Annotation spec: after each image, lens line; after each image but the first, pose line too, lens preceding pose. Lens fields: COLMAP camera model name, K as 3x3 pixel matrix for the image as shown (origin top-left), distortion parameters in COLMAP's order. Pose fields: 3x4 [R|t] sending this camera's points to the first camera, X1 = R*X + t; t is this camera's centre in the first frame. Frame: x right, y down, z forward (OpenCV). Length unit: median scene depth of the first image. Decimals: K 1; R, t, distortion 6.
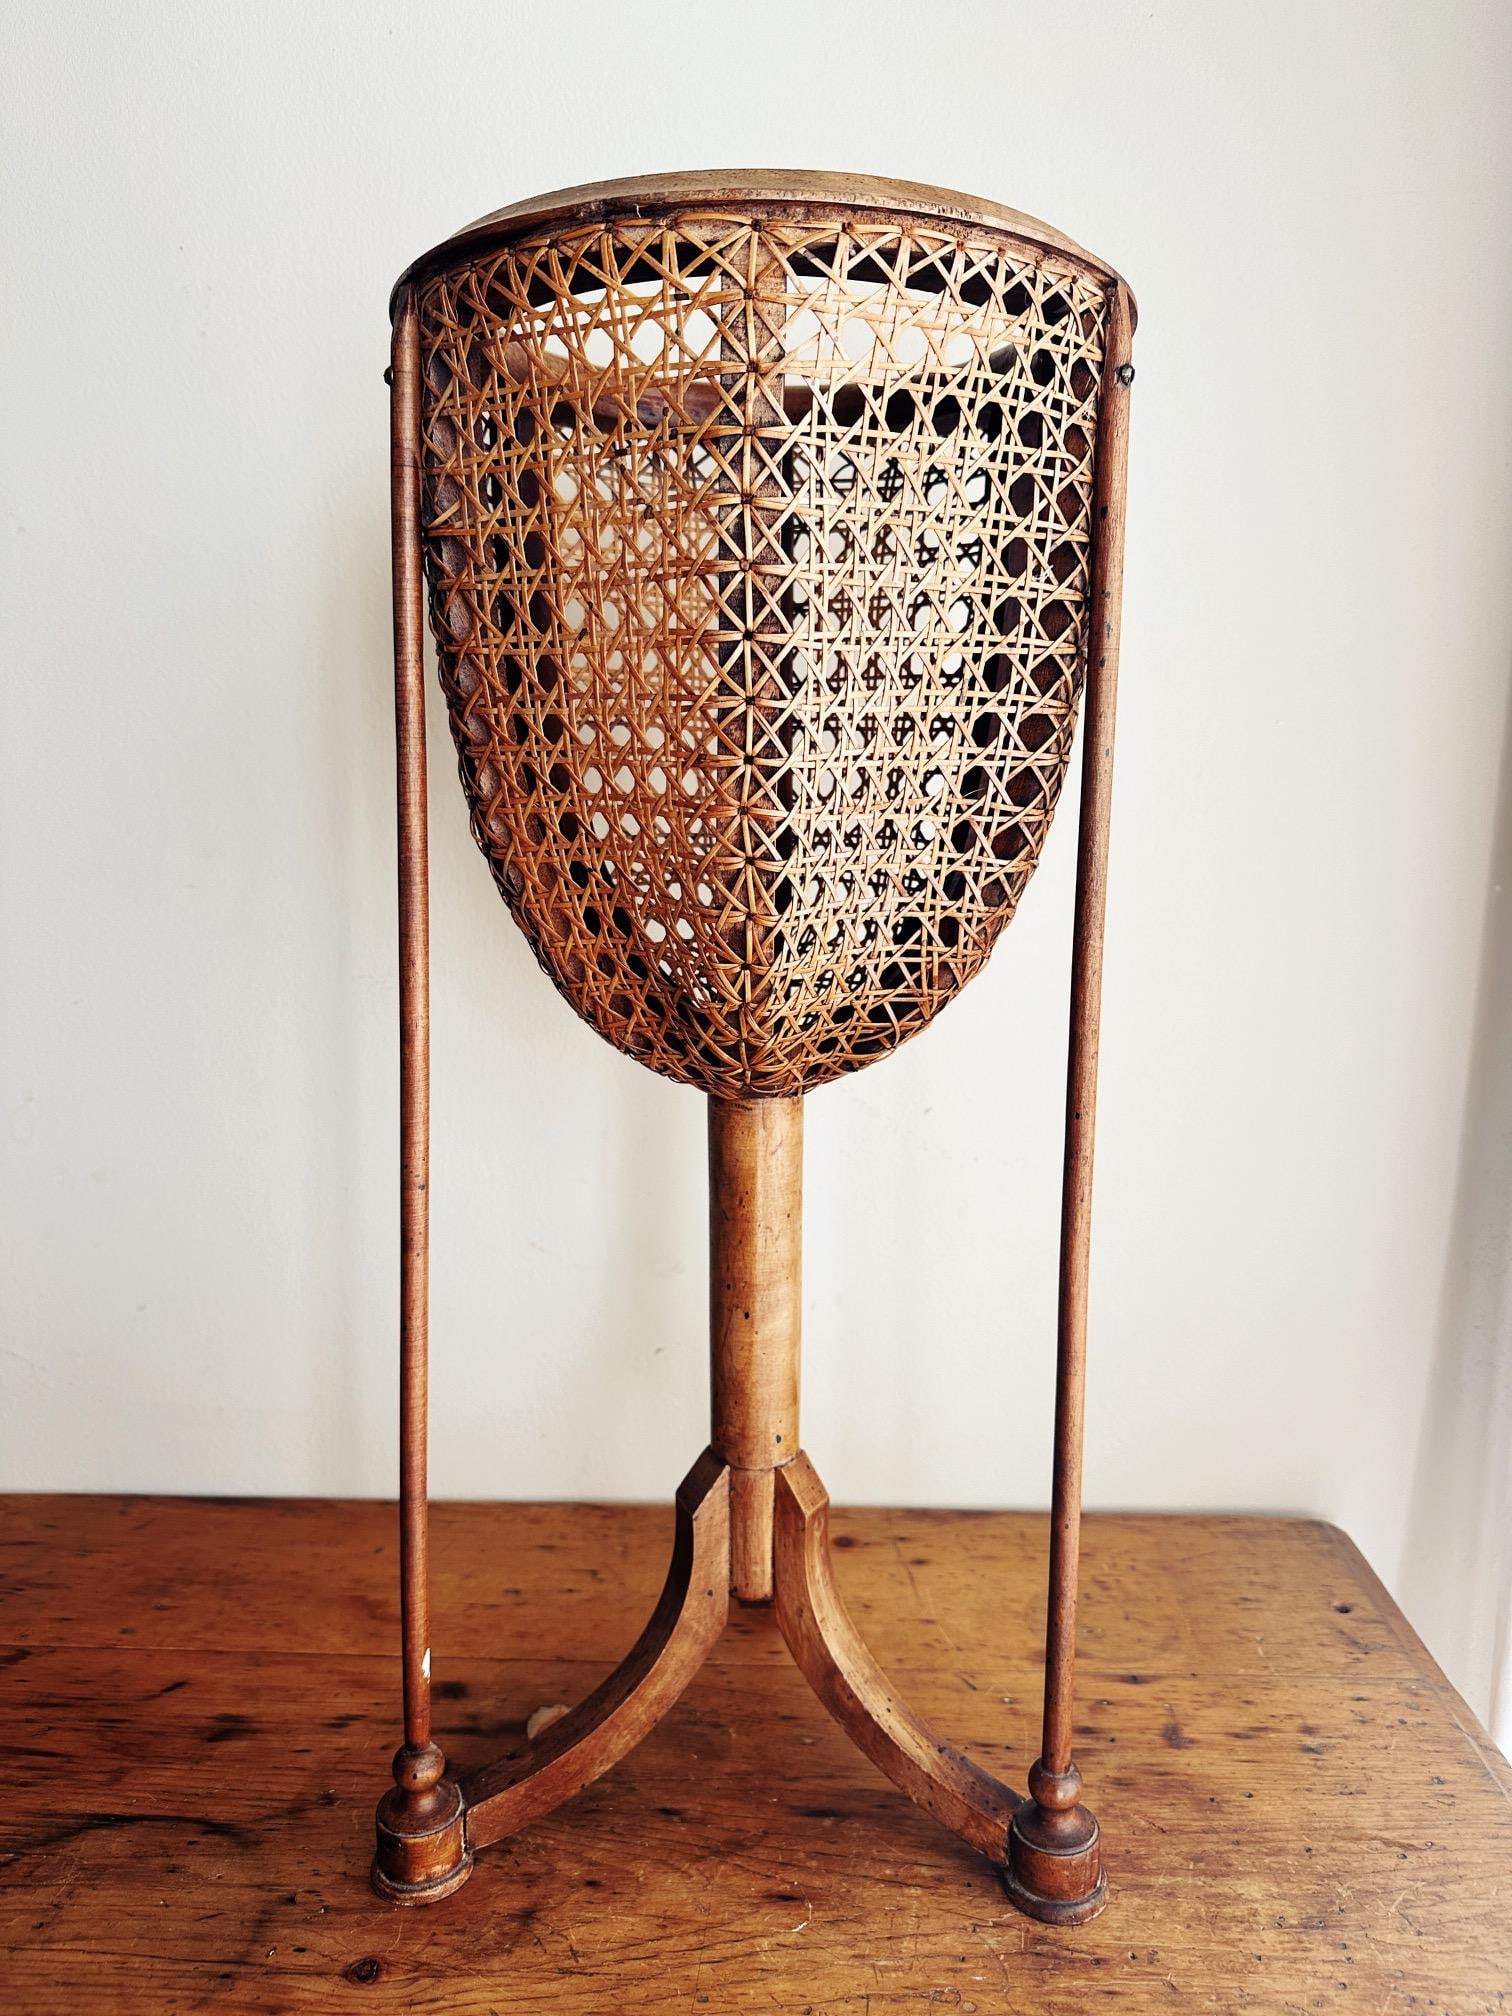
lens RADIAL K [[1409.0, 0, 756.0], [0, 1409.0, 1008.0], [0, 0, 1]] dist [-0.001561, -0.007931]
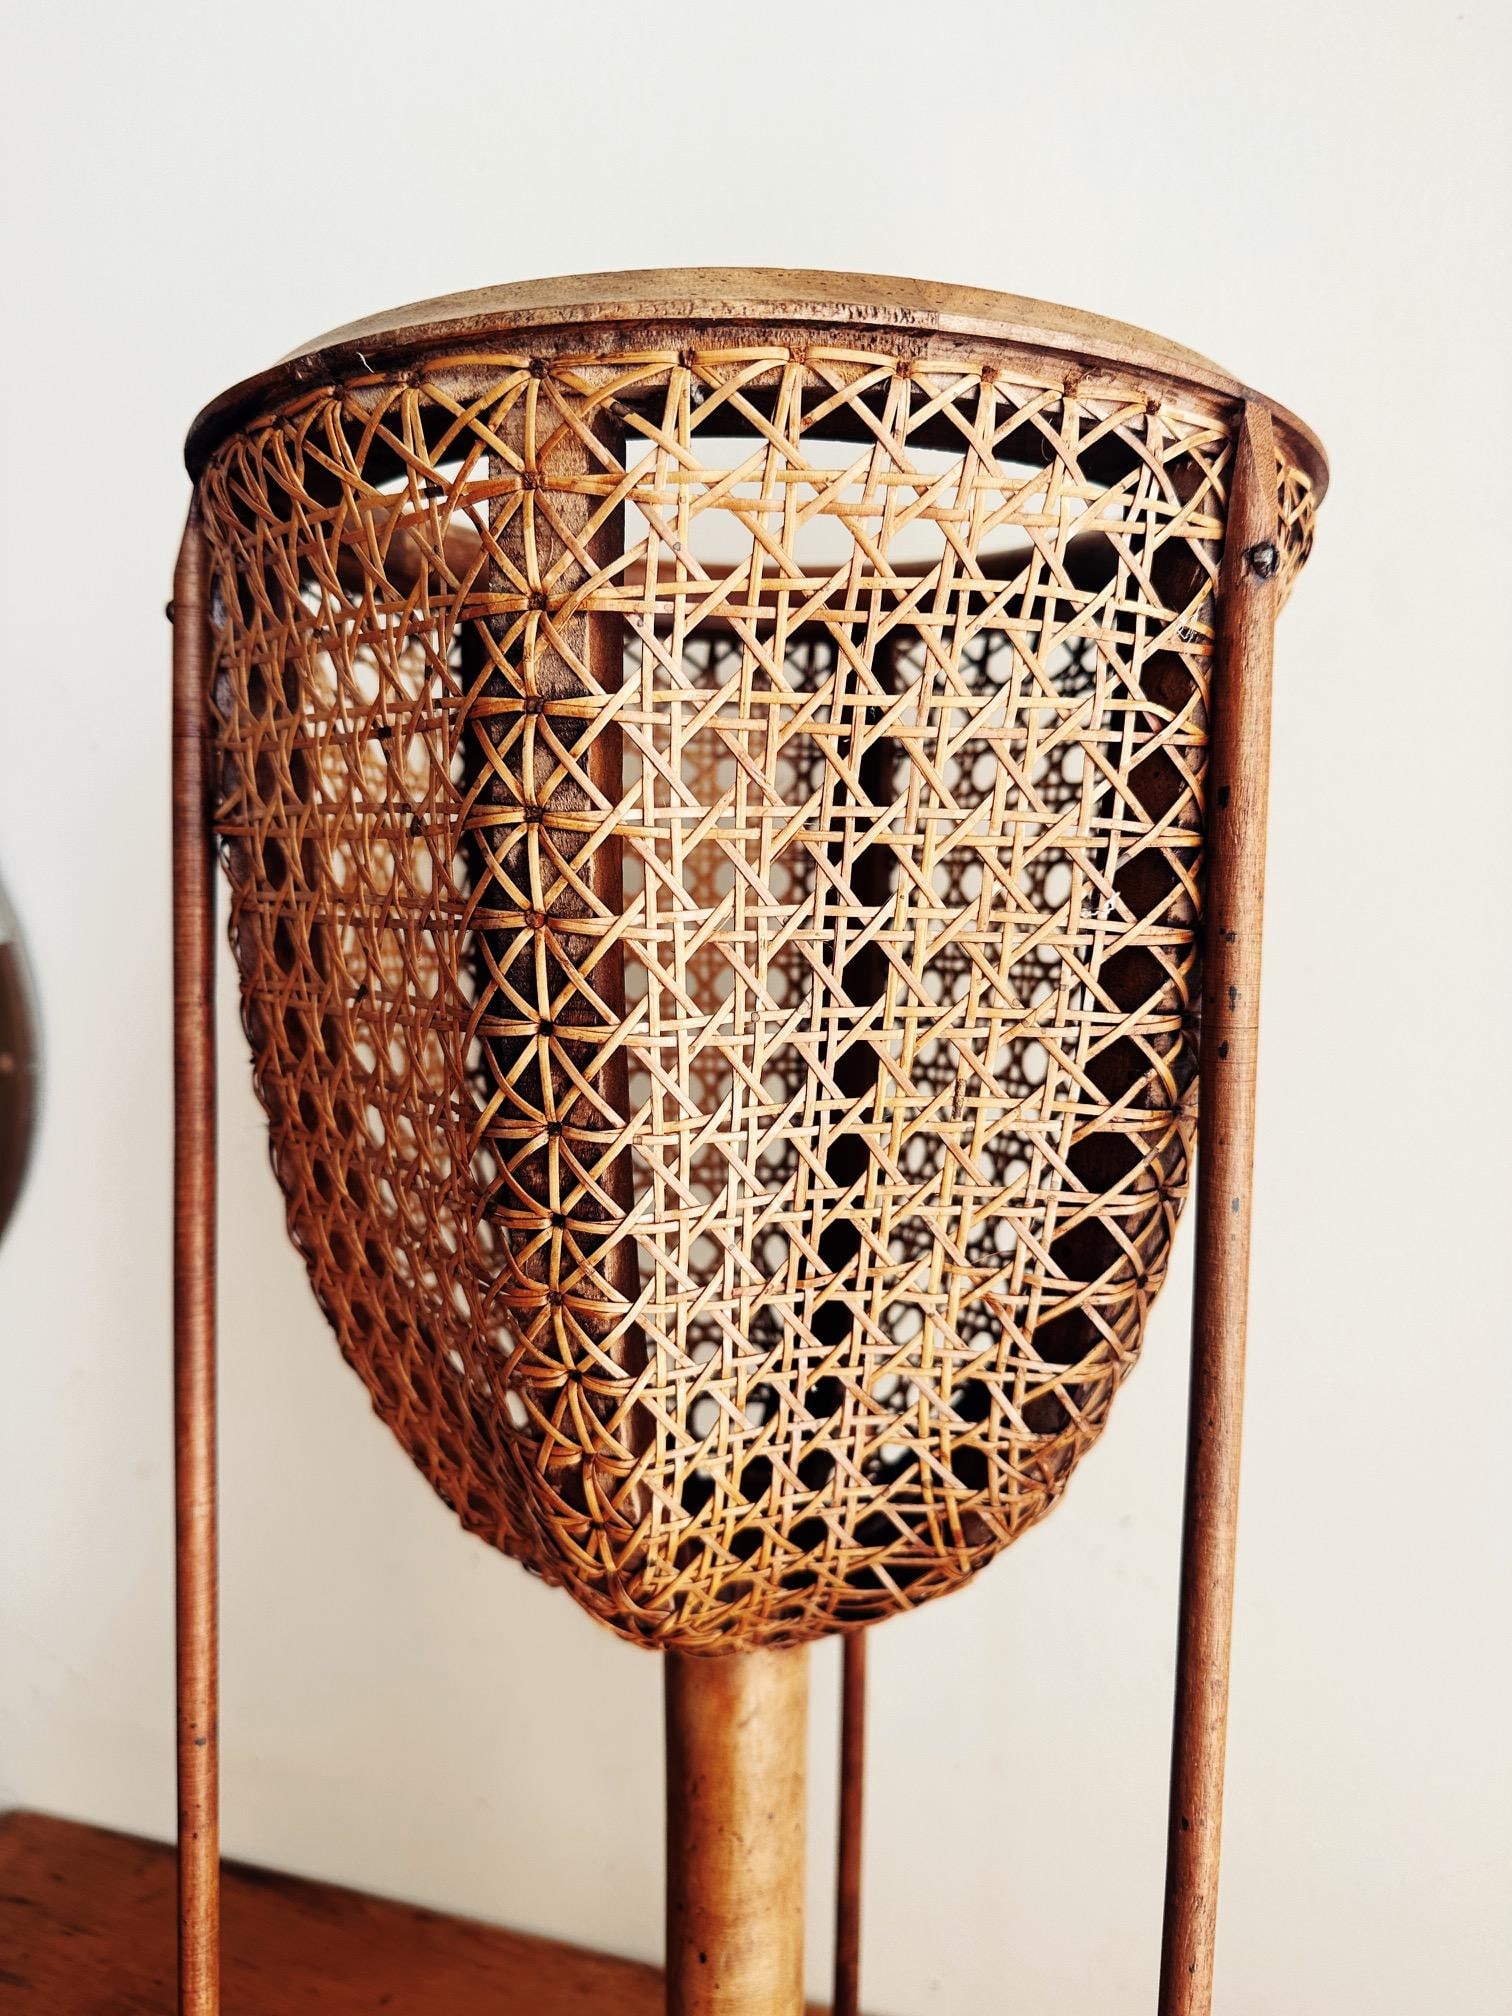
lens RADIAL K [[1425.5, 0, 756.0], [0, 1425.5, 1008.0], [0, 0, 1]] dist [0.216406, -0.486488]
pose [[0.962292, 0.031645, -0.270171, 0.236316], [-0.056207, 0.994907, -0.083667, -0.216303], [0.266147, 0.095697, 0.959170, 0.412159]]
